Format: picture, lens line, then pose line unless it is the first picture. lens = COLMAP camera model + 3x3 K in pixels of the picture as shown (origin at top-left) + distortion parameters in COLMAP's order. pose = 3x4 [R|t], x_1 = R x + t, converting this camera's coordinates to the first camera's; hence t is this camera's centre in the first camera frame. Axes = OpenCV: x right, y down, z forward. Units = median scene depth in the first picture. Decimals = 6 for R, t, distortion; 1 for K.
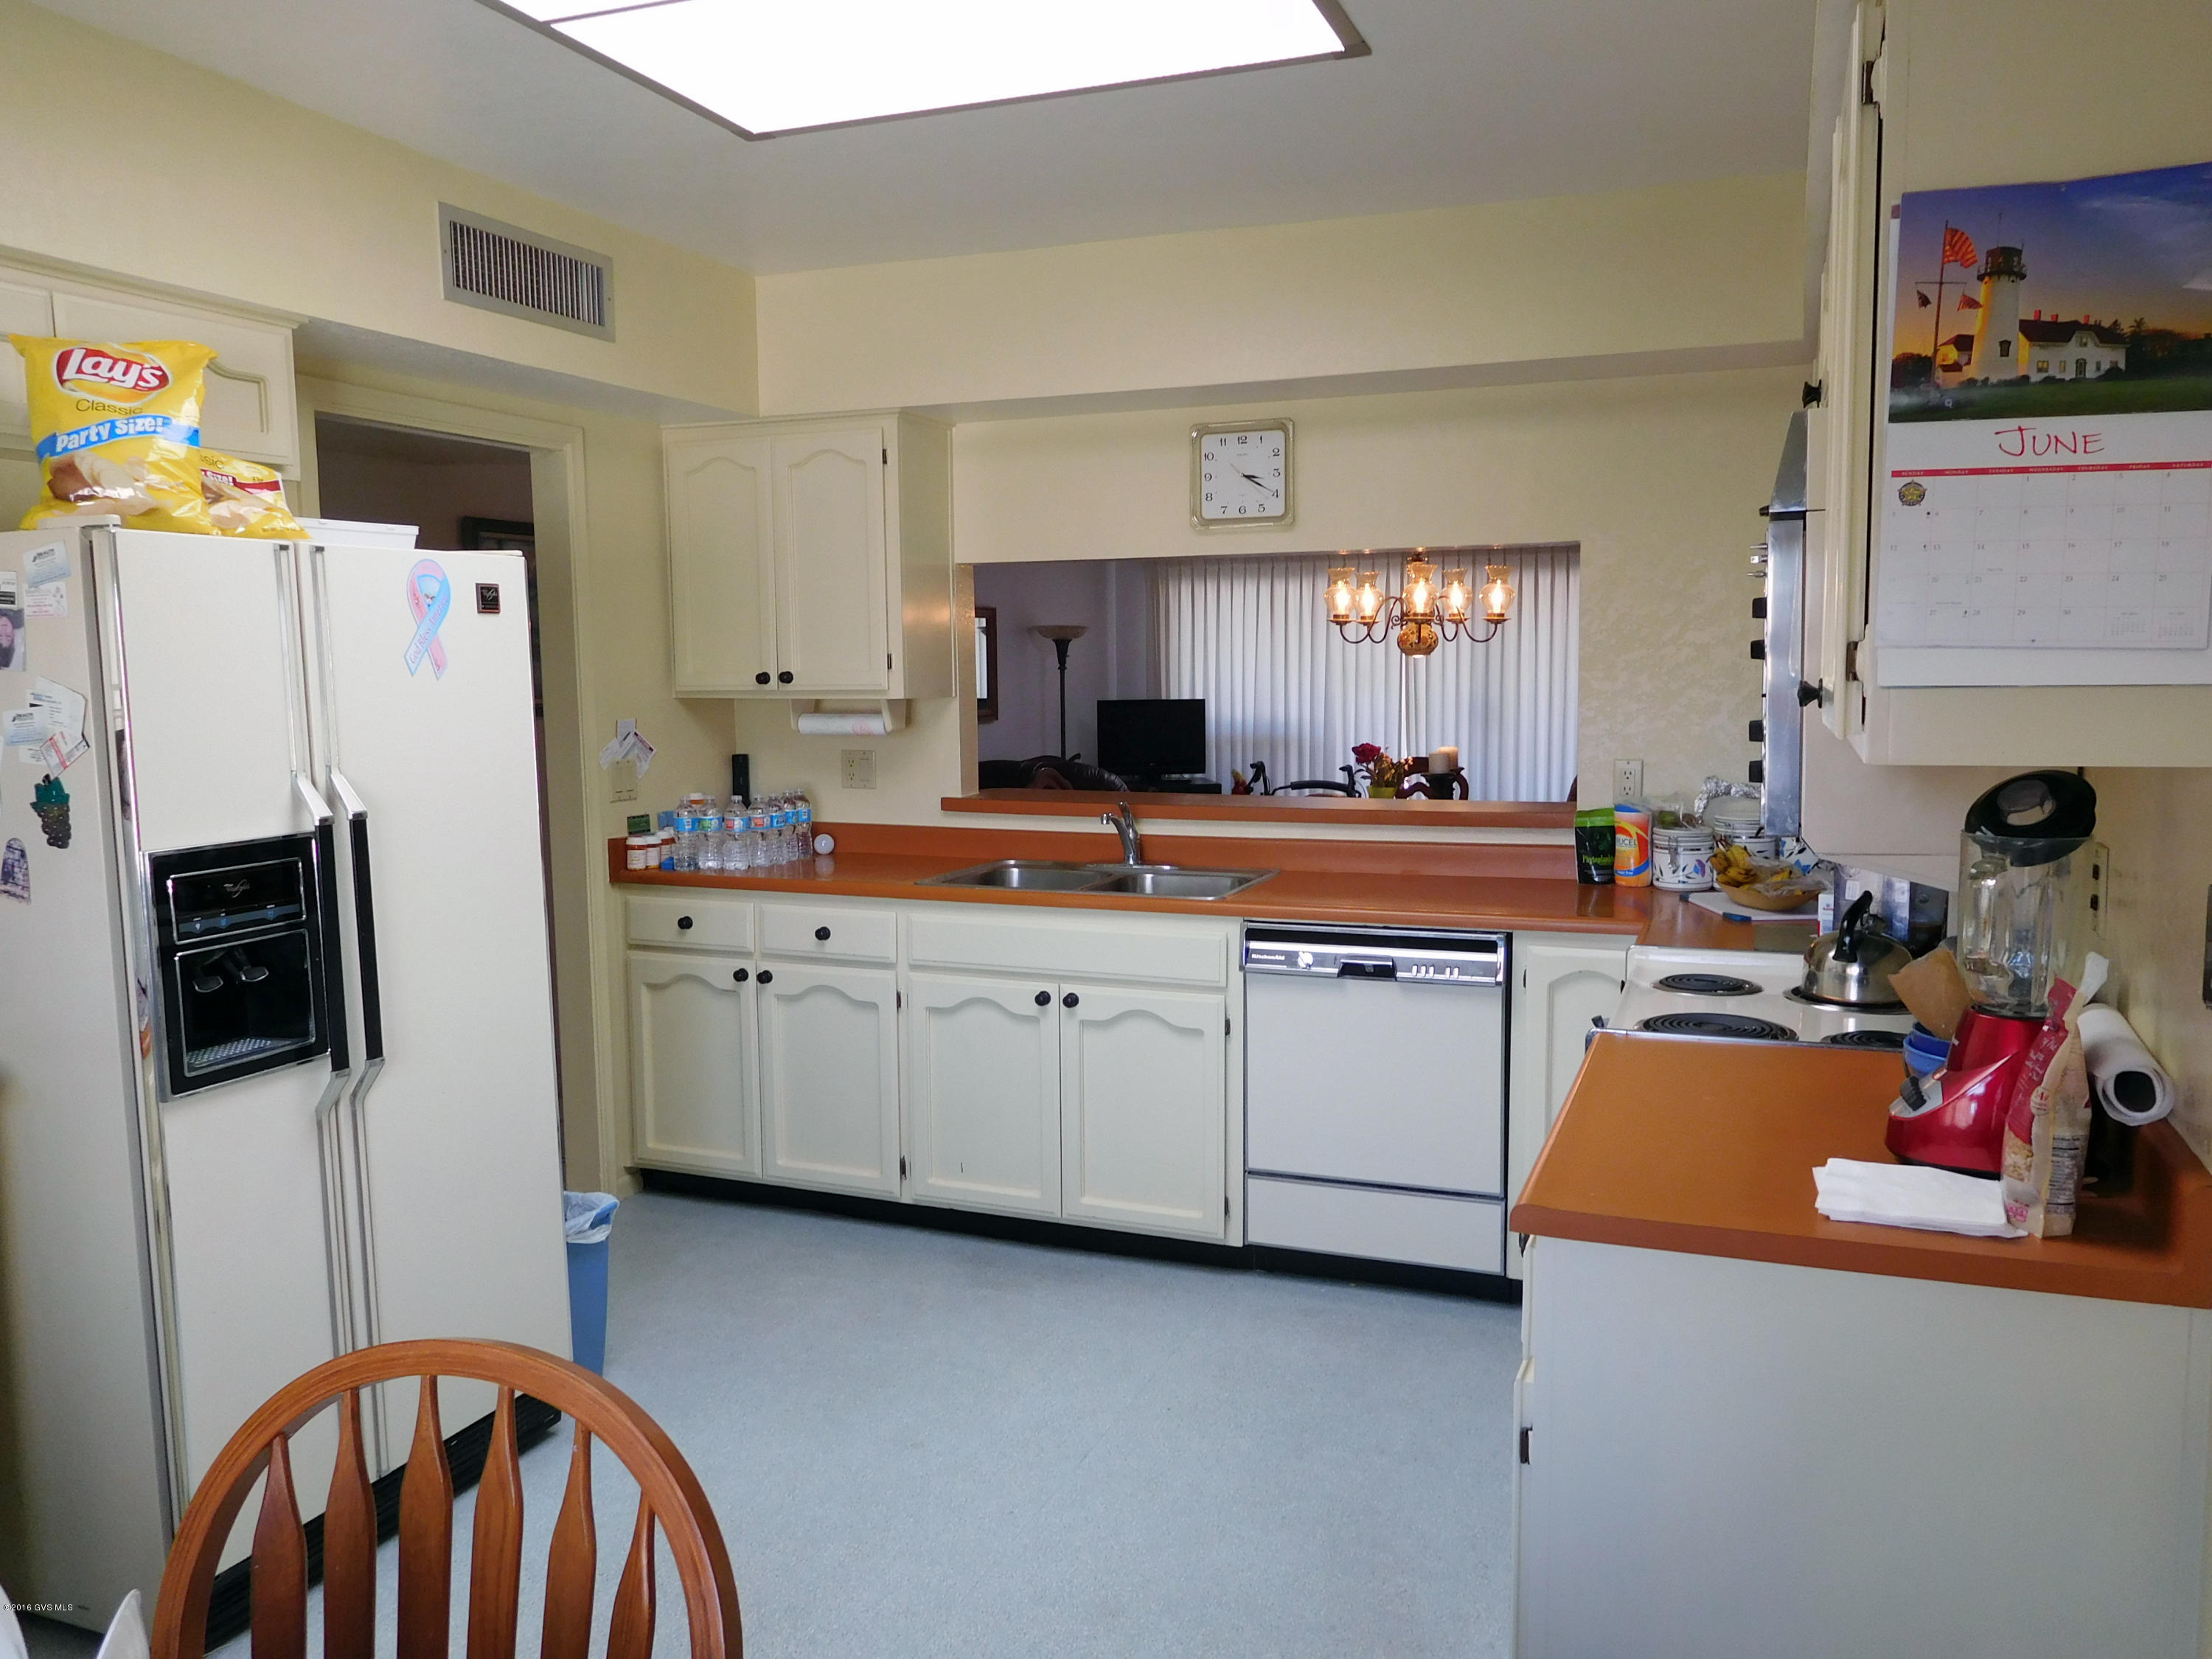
lens RADIAL K [[1654.0, 0, 1104.4], [0, 1654.0, 832.7], [0, 0, 1]] dist [-0.005882, 0.008947]
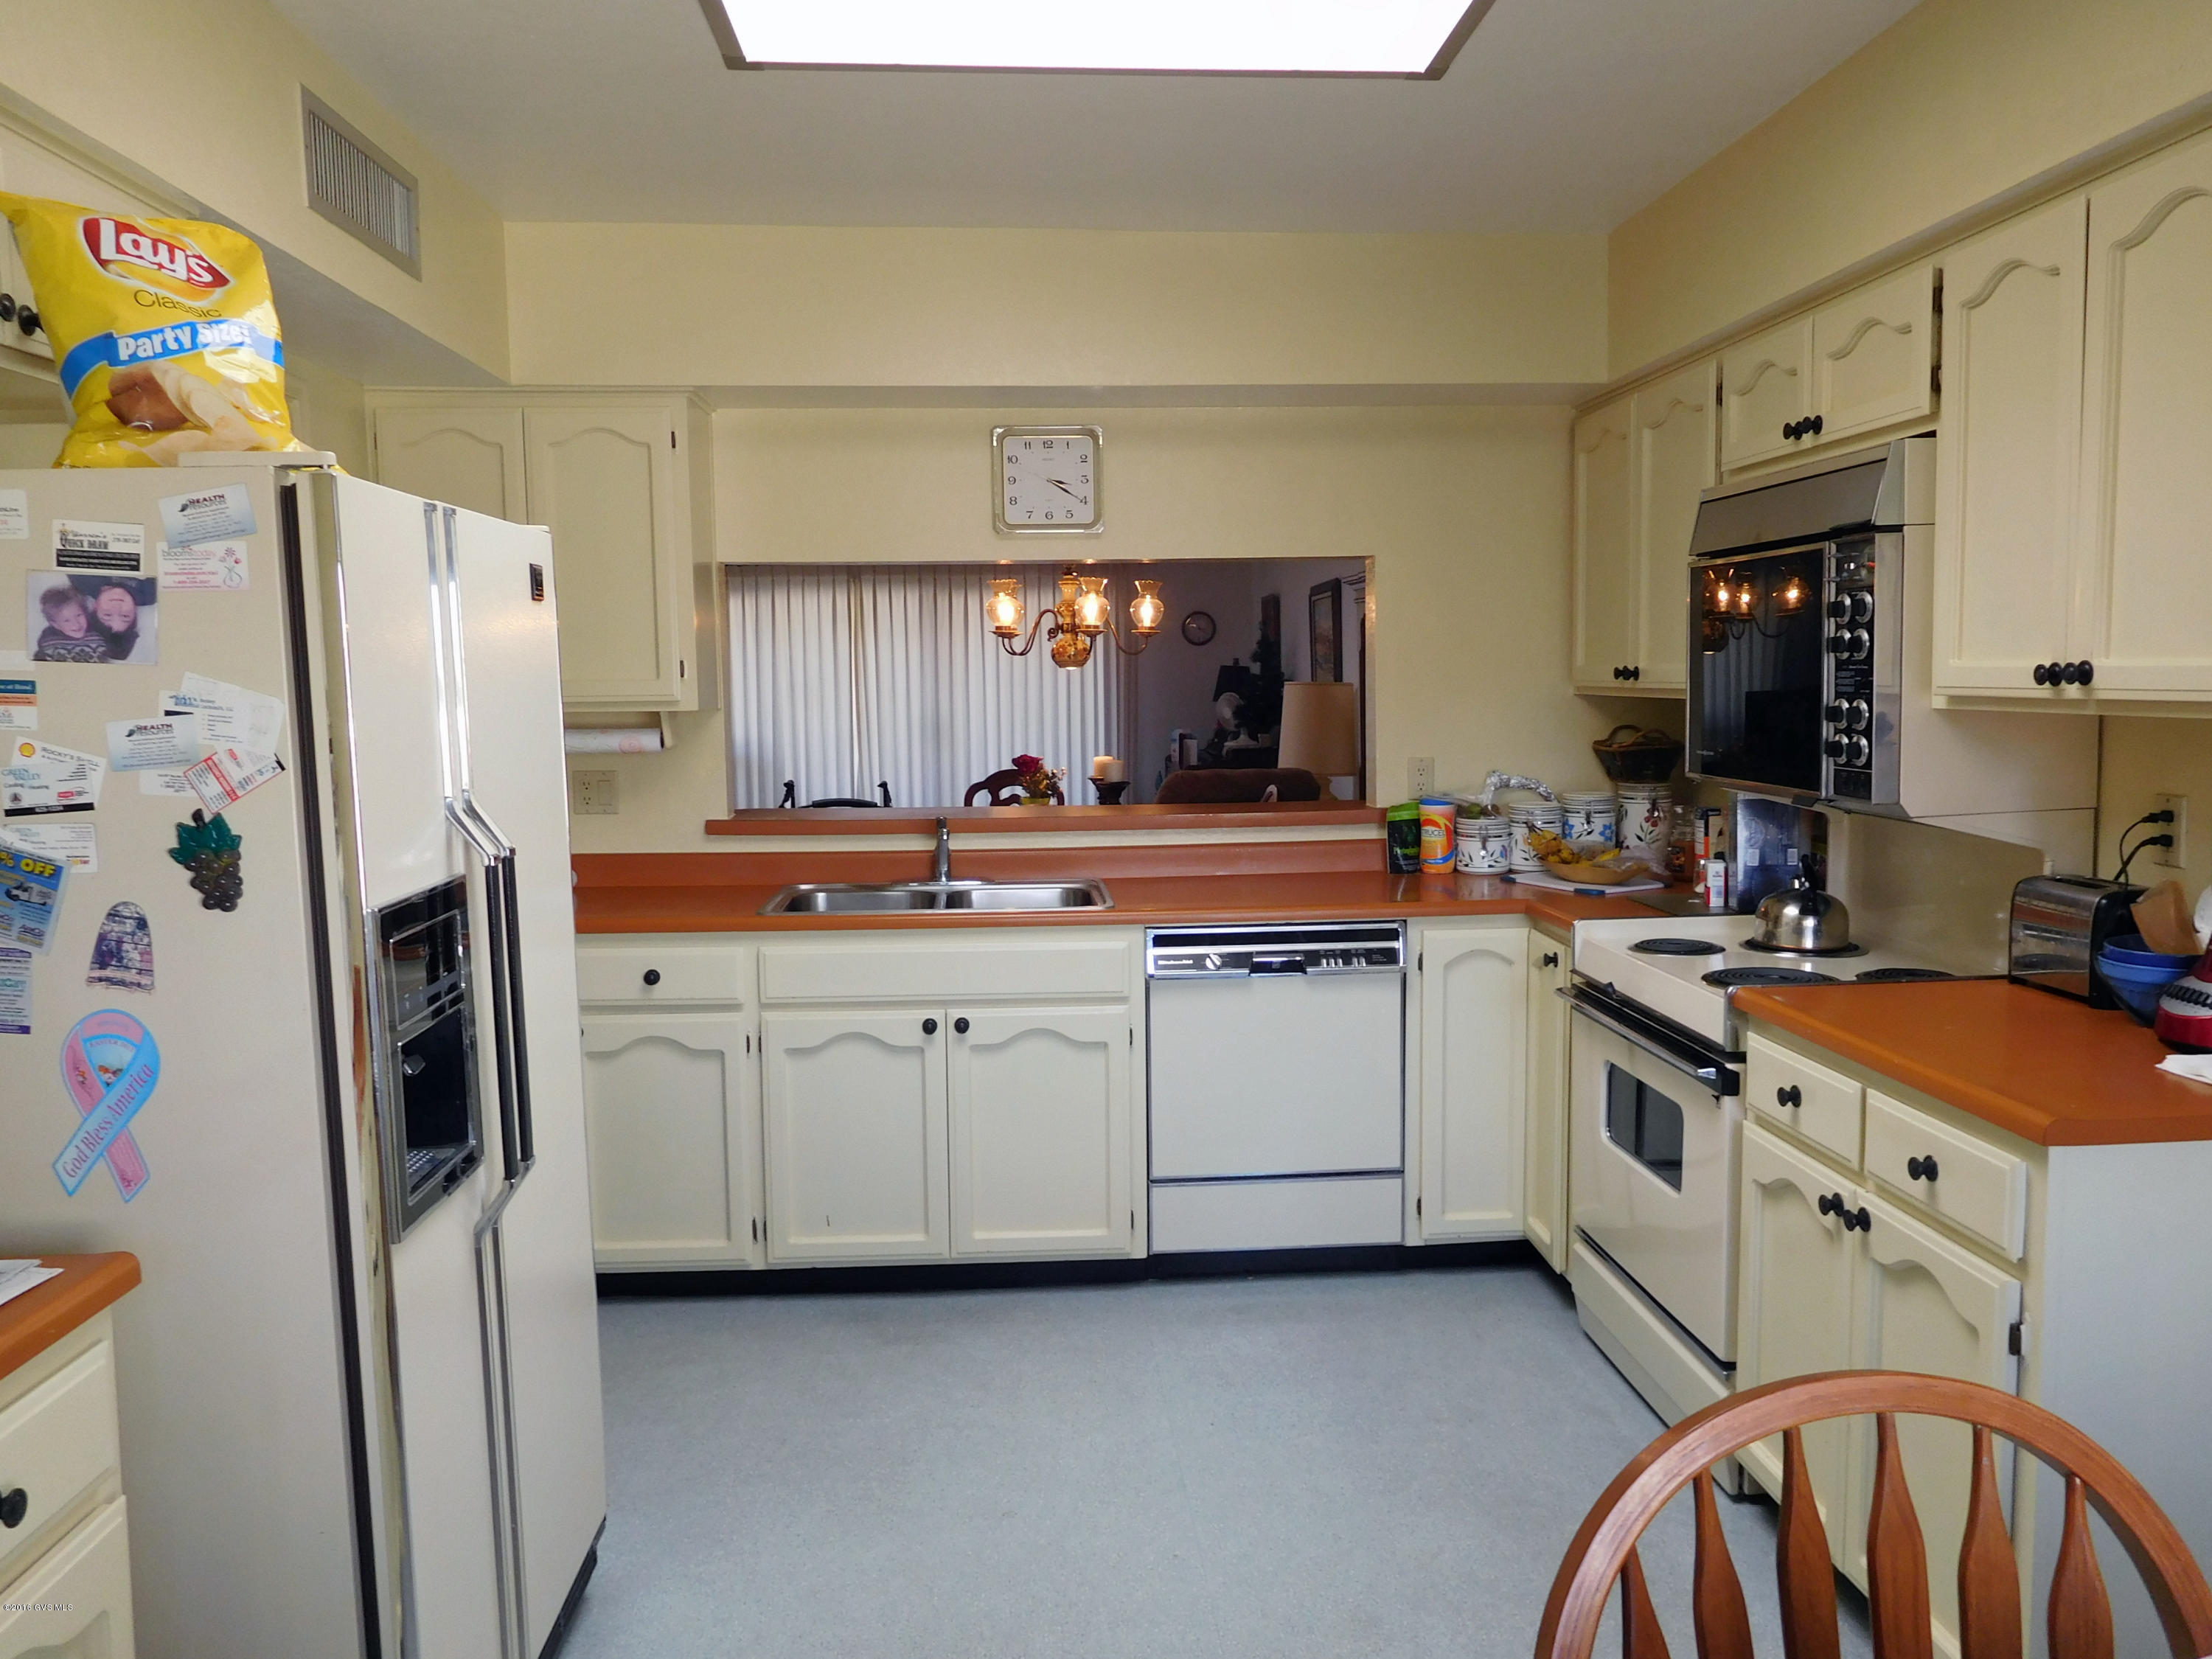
lens RADIAL K [[1654.0, 0, 1107.1], [0, 1654.0, 831.0], [0, 0, 1]] dist [-0.005882, 0.008947]
pose [[0.900409, -0.042694, 0.432945, -0.357804], [0.048886, 0.998799, -0.003175, -0.002655], [-0.432290, 0.024023, 0.901415, 0.111590]]
